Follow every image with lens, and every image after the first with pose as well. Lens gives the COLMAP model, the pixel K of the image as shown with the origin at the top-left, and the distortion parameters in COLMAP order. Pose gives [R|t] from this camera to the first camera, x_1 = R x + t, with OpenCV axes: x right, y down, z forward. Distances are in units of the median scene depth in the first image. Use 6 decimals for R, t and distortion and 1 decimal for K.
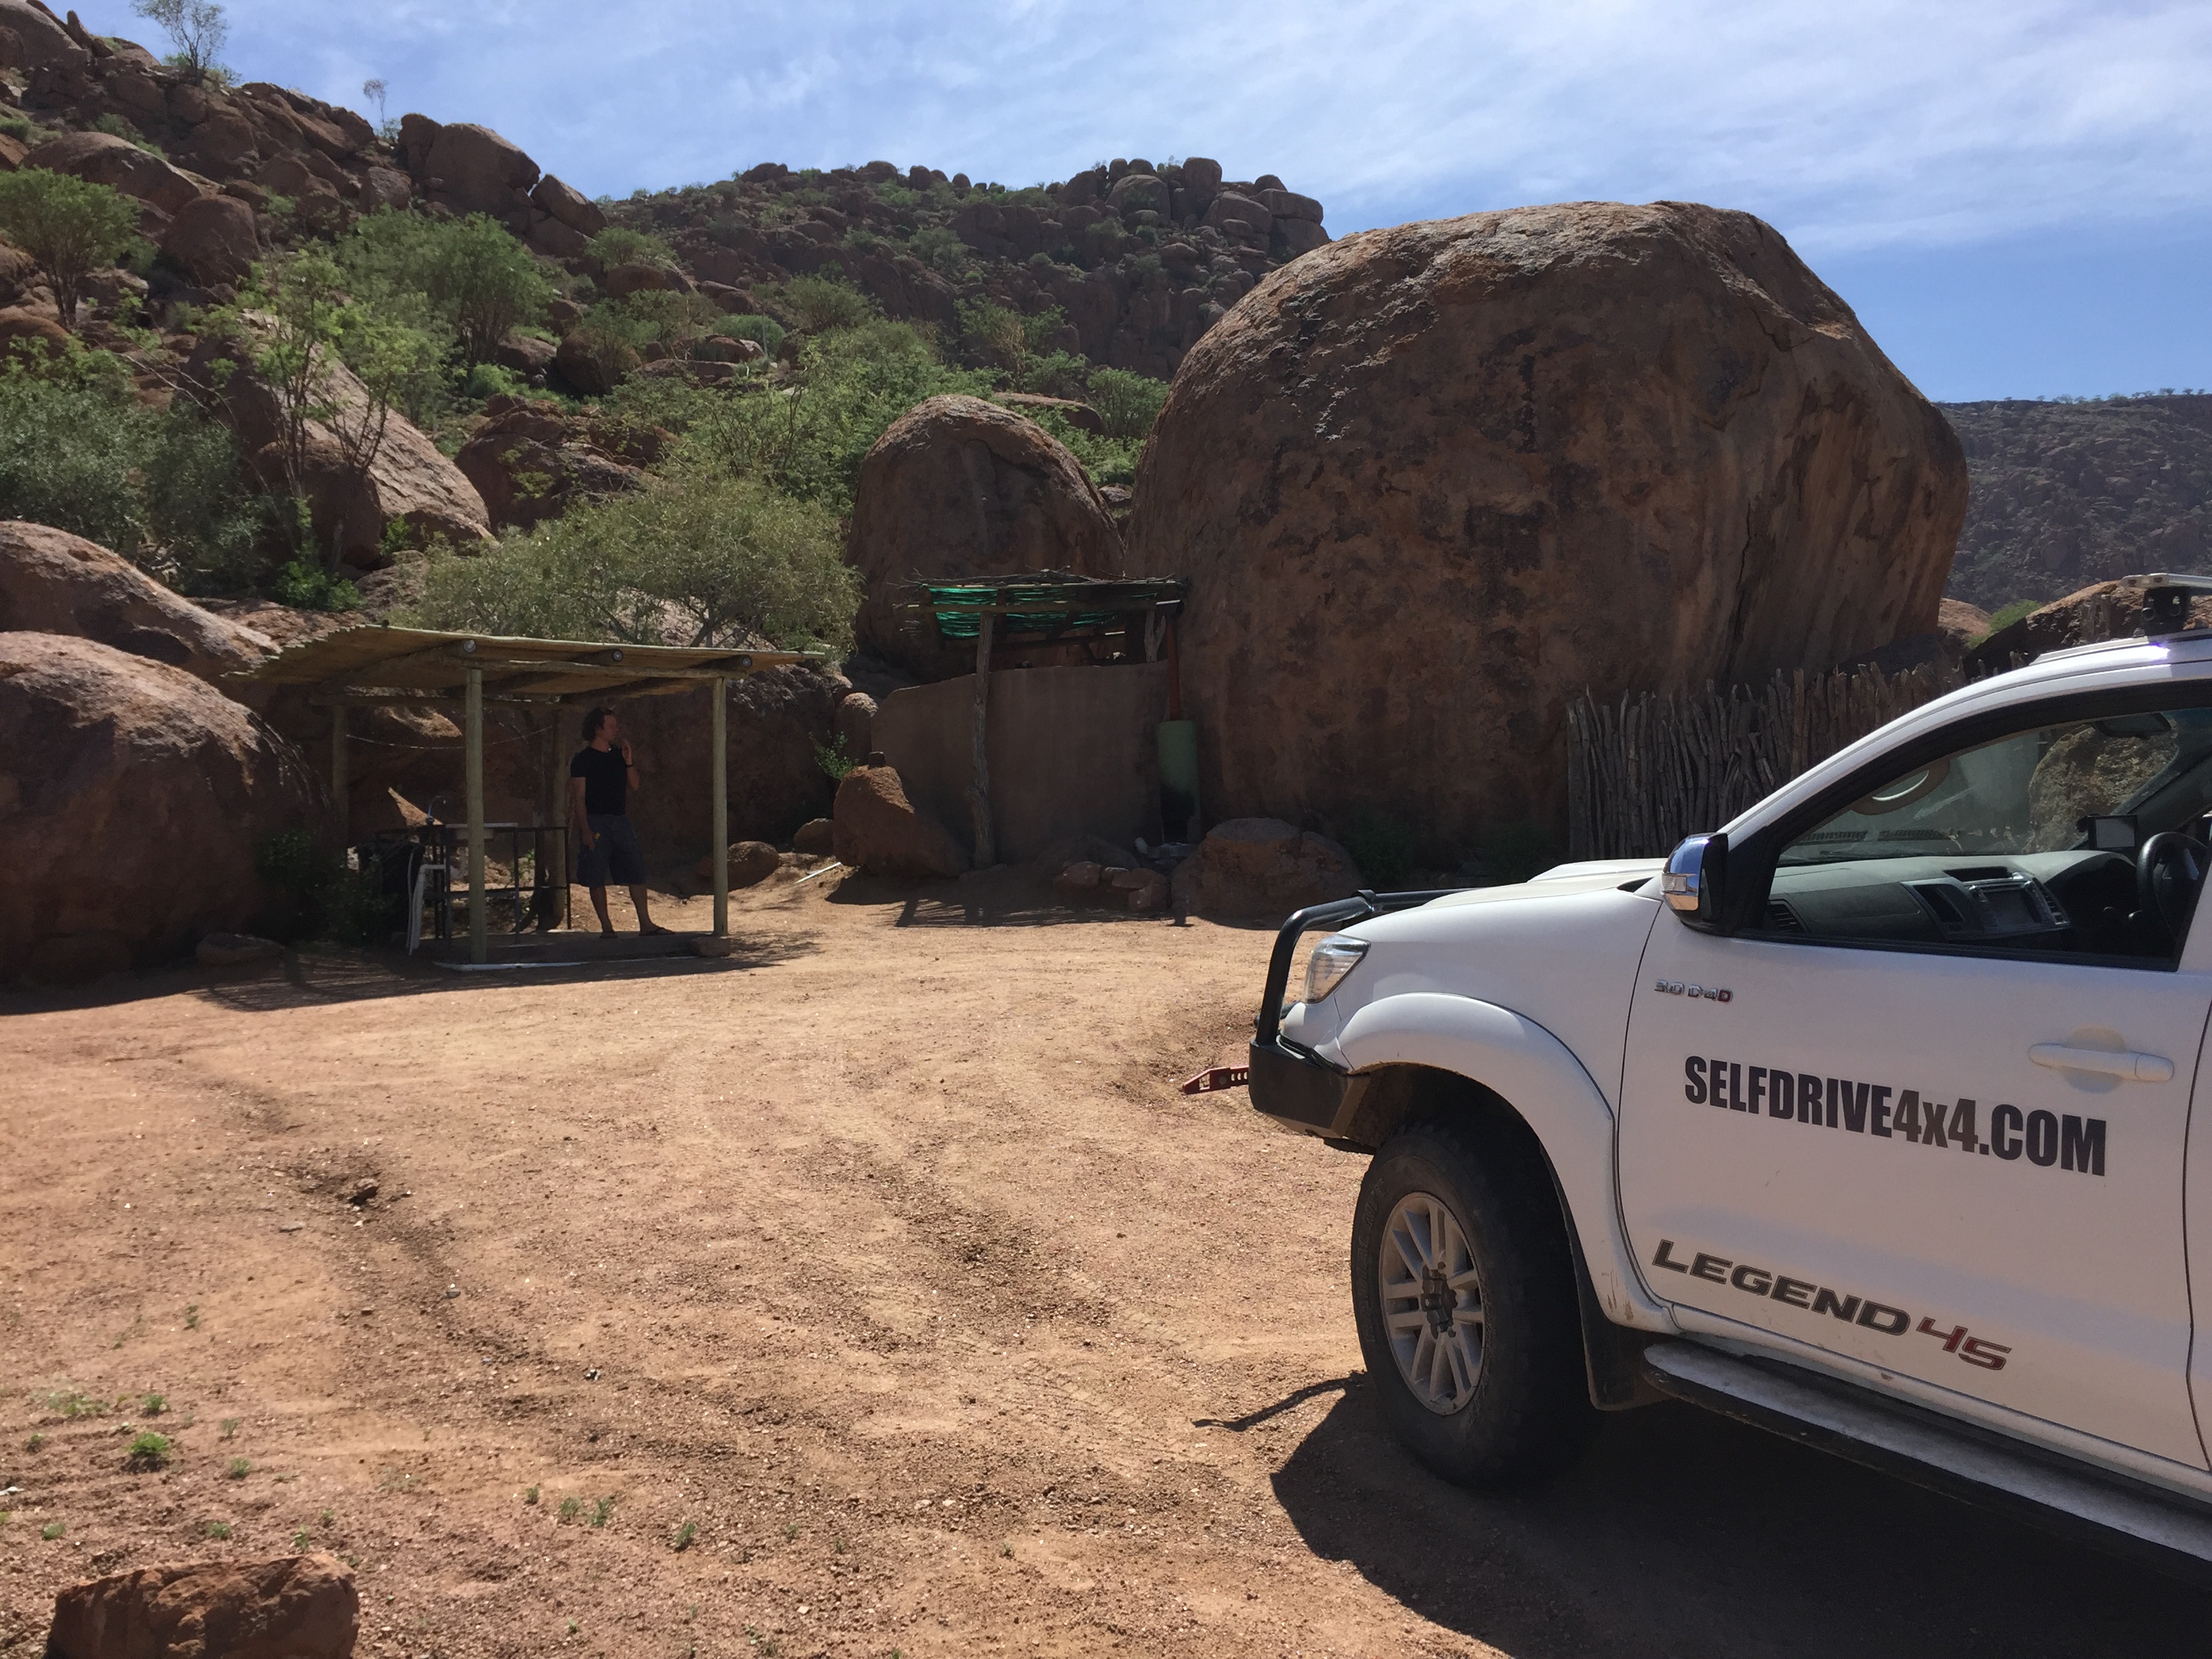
lens RADIAL K [[1857.7, 0, 1104.3], [0, 1857.7, 828.9], [0, 0, 1]] dist [-0.015067, -0.013341]
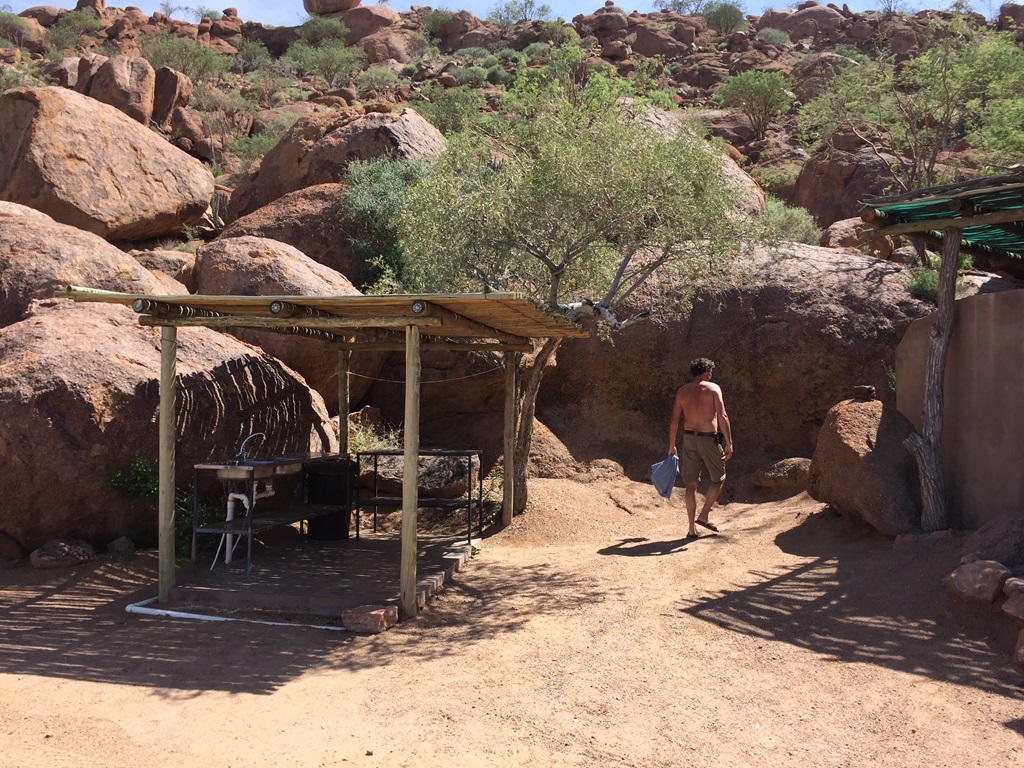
lens RADIAL K [[860.0, 0, 515.4], [0, 860.0, 387.0], [0, 0, 1]] dist [-0.015067, -0.013341]
pose [[0.604993, 0.031658, -0.795601, 0.107133], [-0.024192, 0.999479, 0.021374, -0.040032], [0.795863, 0.006316, 0.605444, 0.514873]]
